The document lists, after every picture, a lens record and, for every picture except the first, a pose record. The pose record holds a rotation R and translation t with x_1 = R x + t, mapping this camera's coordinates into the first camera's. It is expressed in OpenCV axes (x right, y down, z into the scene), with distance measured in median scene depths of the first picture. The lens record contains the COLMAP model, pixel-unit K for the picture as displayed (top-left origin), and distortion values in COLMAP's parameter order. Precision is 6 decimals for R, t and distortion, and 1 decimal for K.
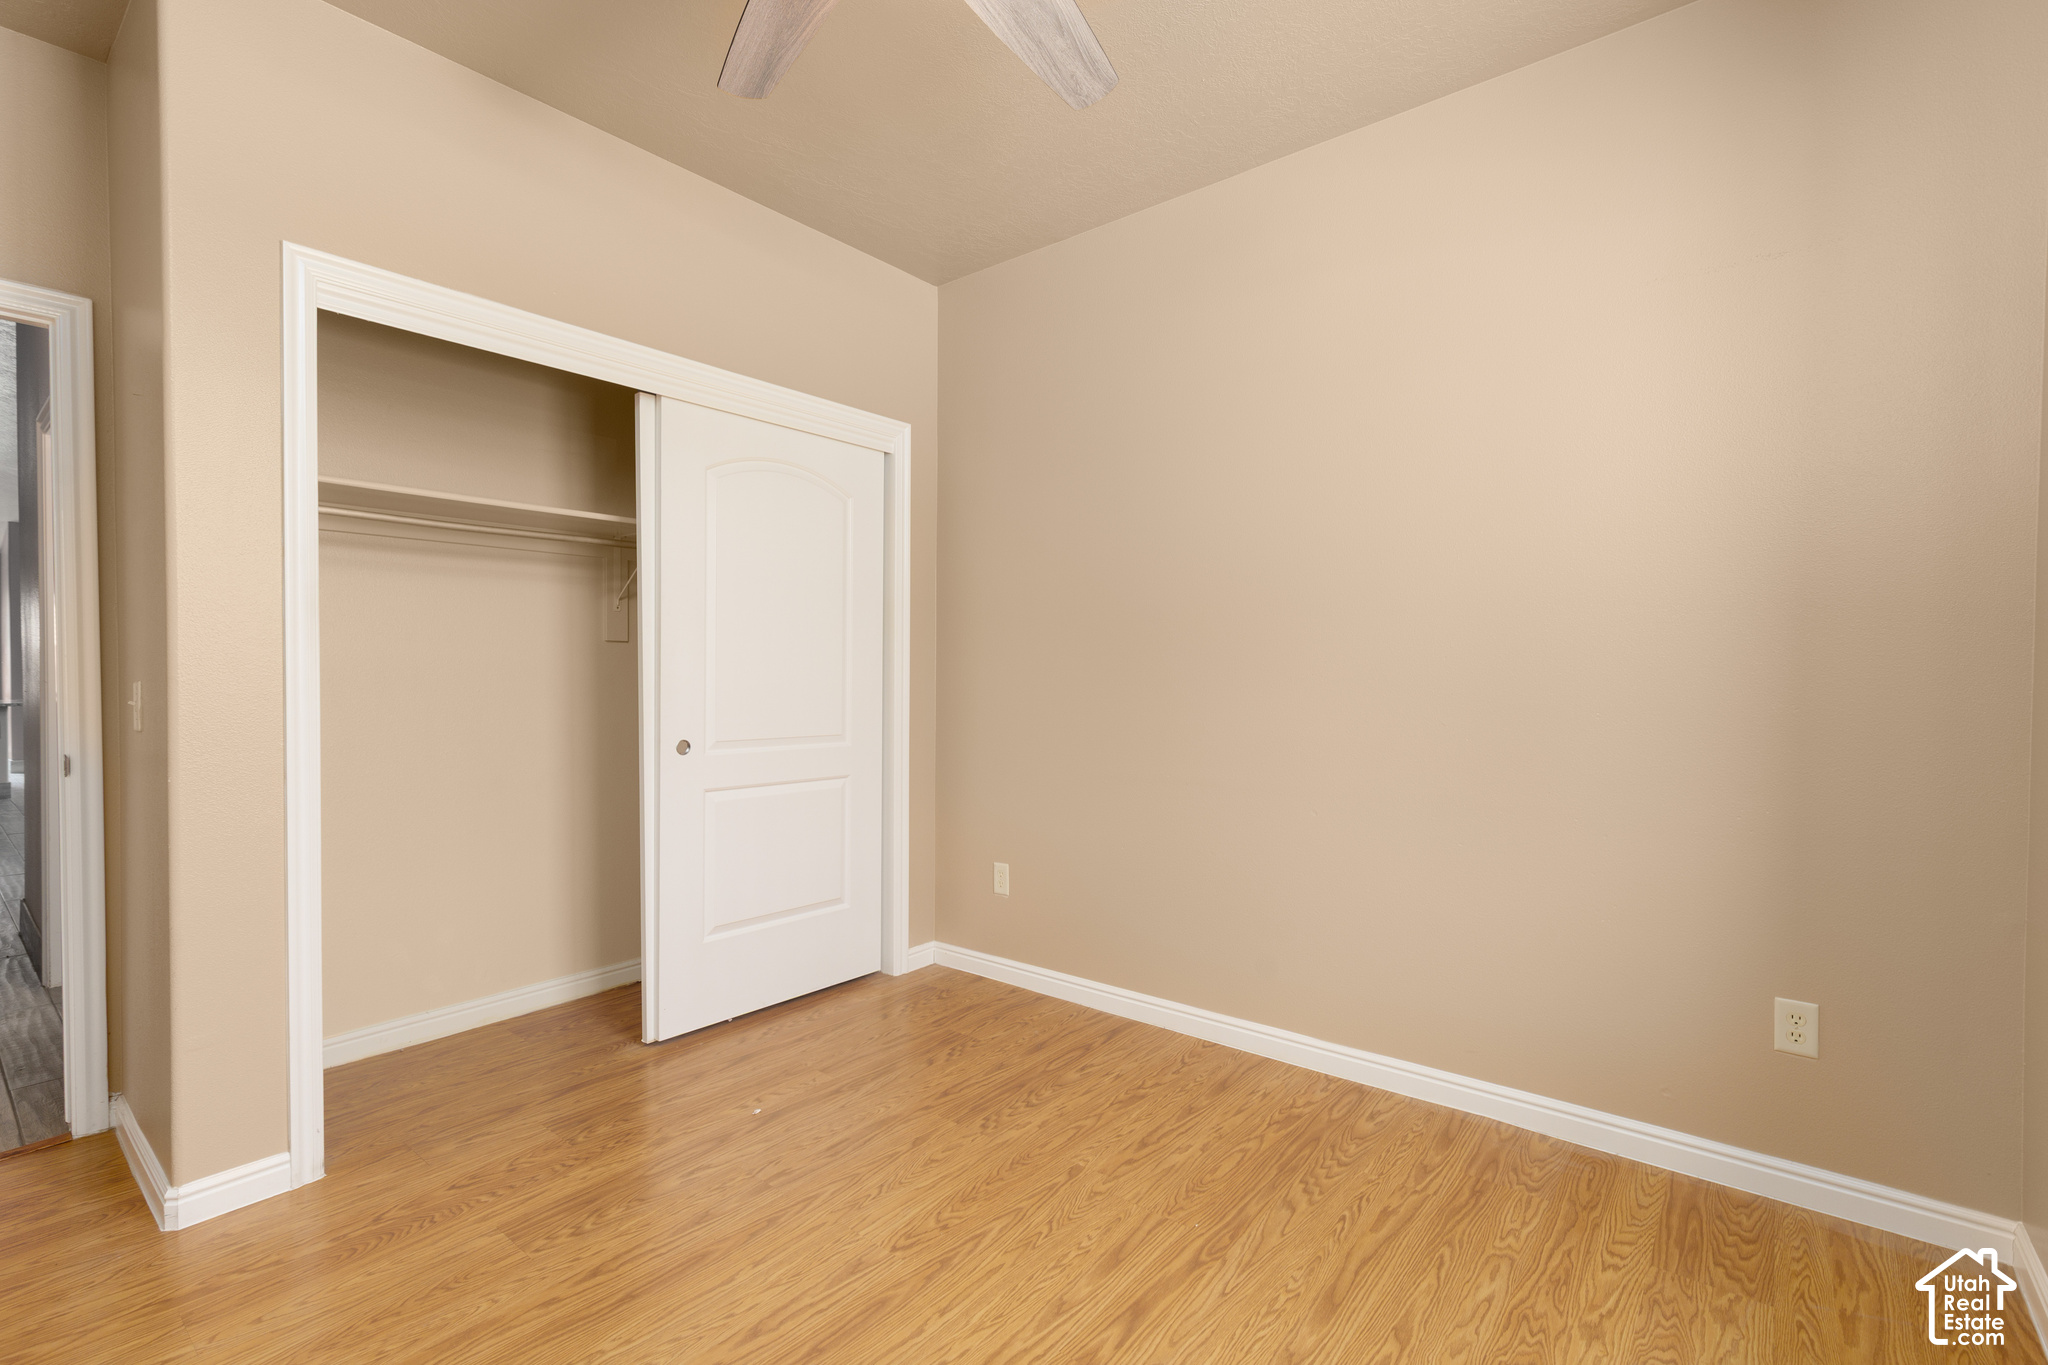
lens RADIAL K [[915.4, 0, 1033.5], [0, 915.4, 679.2], [0, 0, 1]] dist [0.010094, -0.001797]
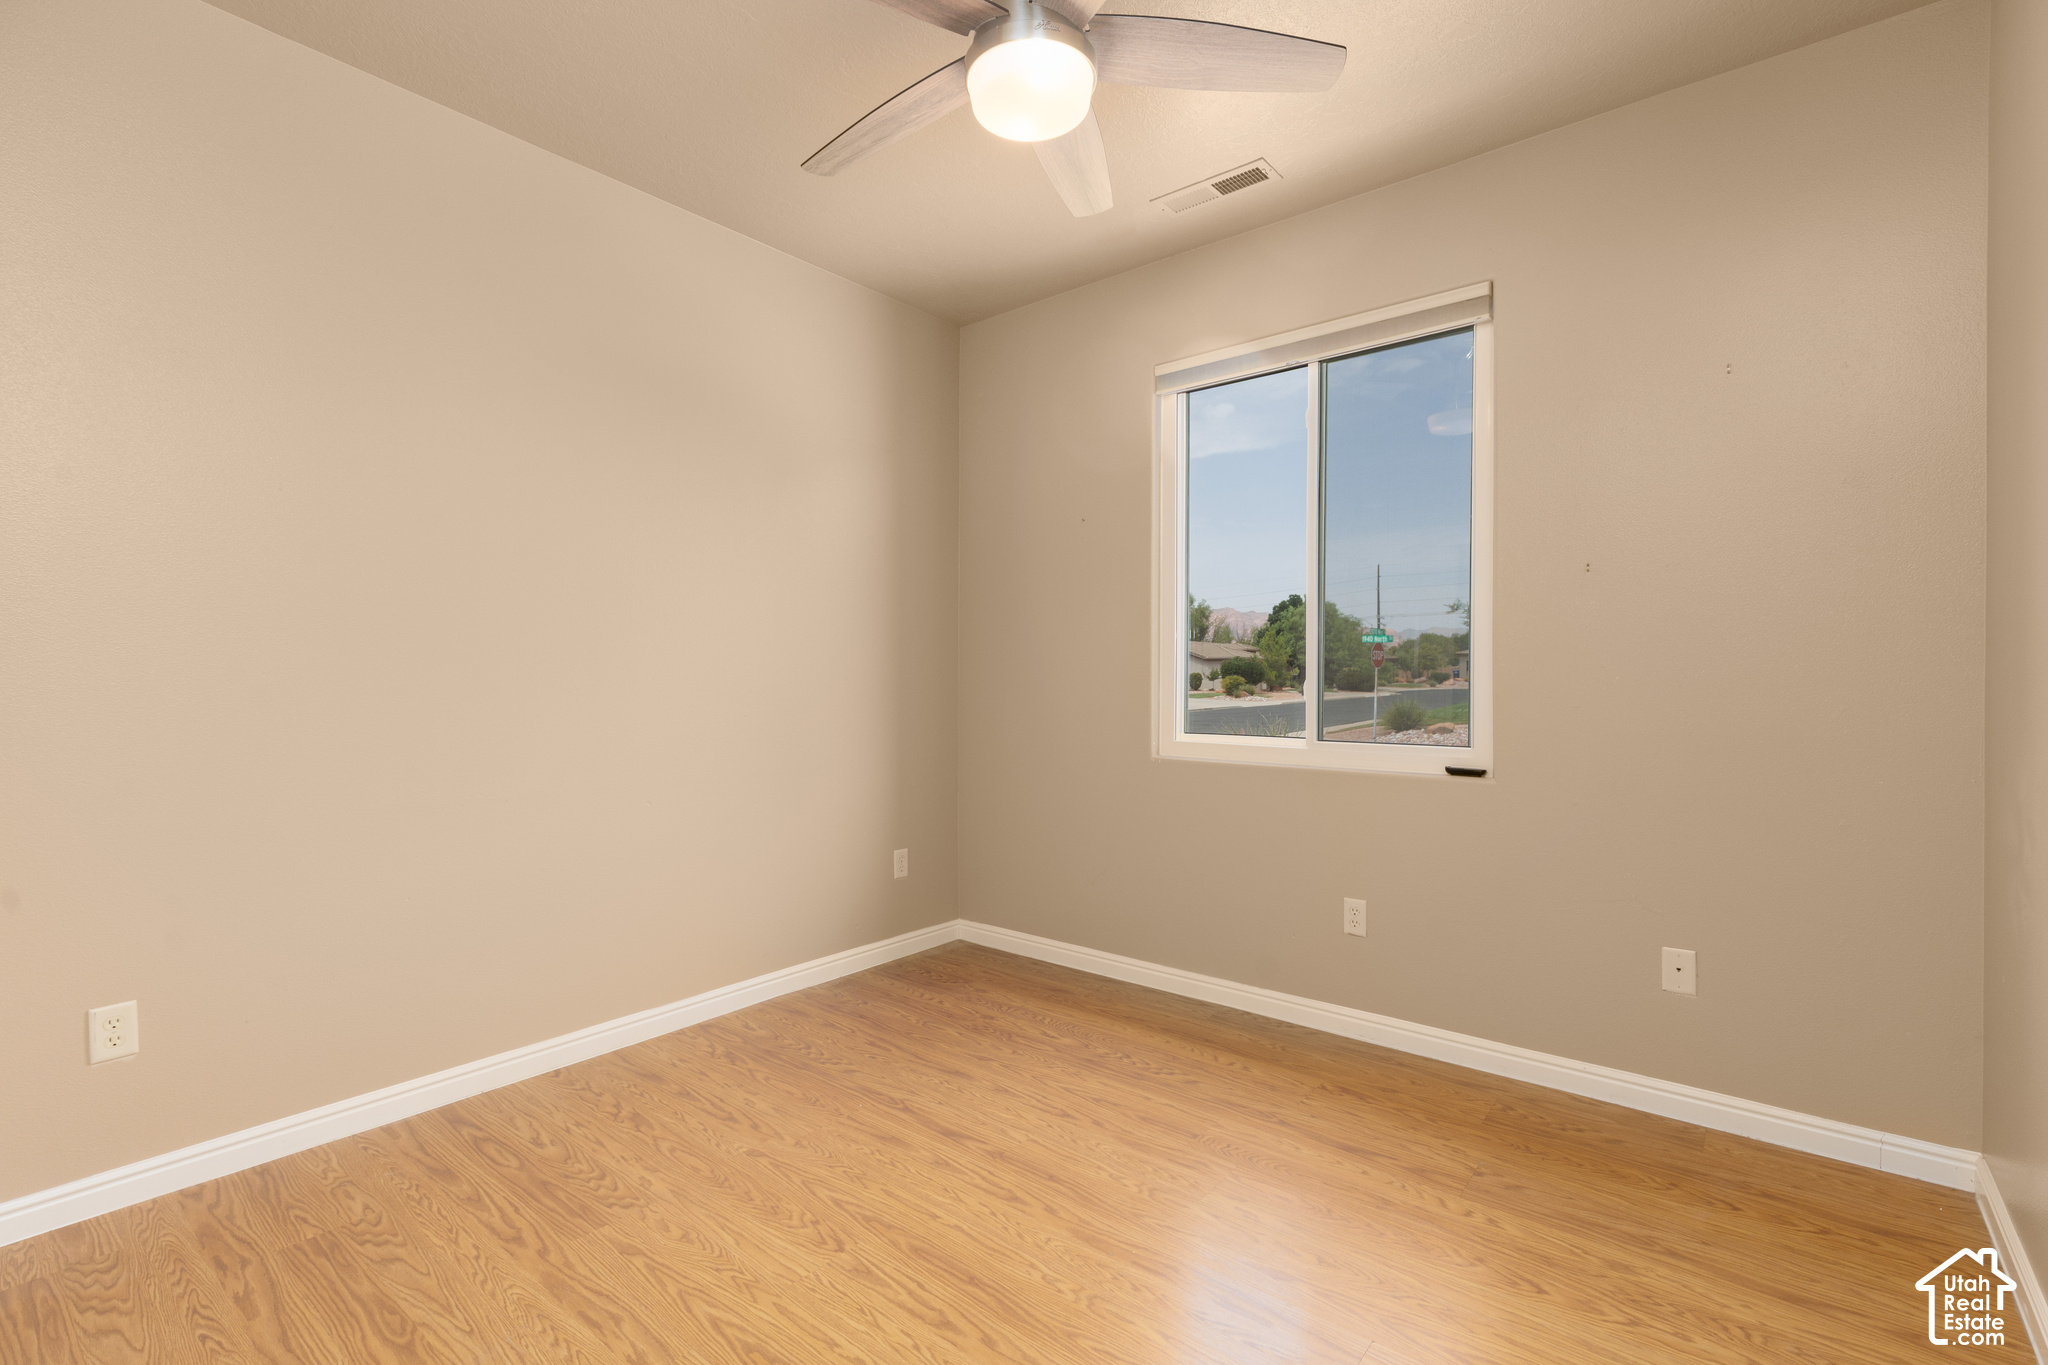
lens RADIAL K [[915.4, 0, 1033.4], [0, 915.4, 677.2], [0, 0, 1]] dist [0.010094, -0.001797]
pose [[0.002183, 0.001471, 0.999997, -0.905809], [0.005343, 0.999985, -0.001483, -0.003548], [-0.999983, 0.005347, 0.002175, 0.612144]]
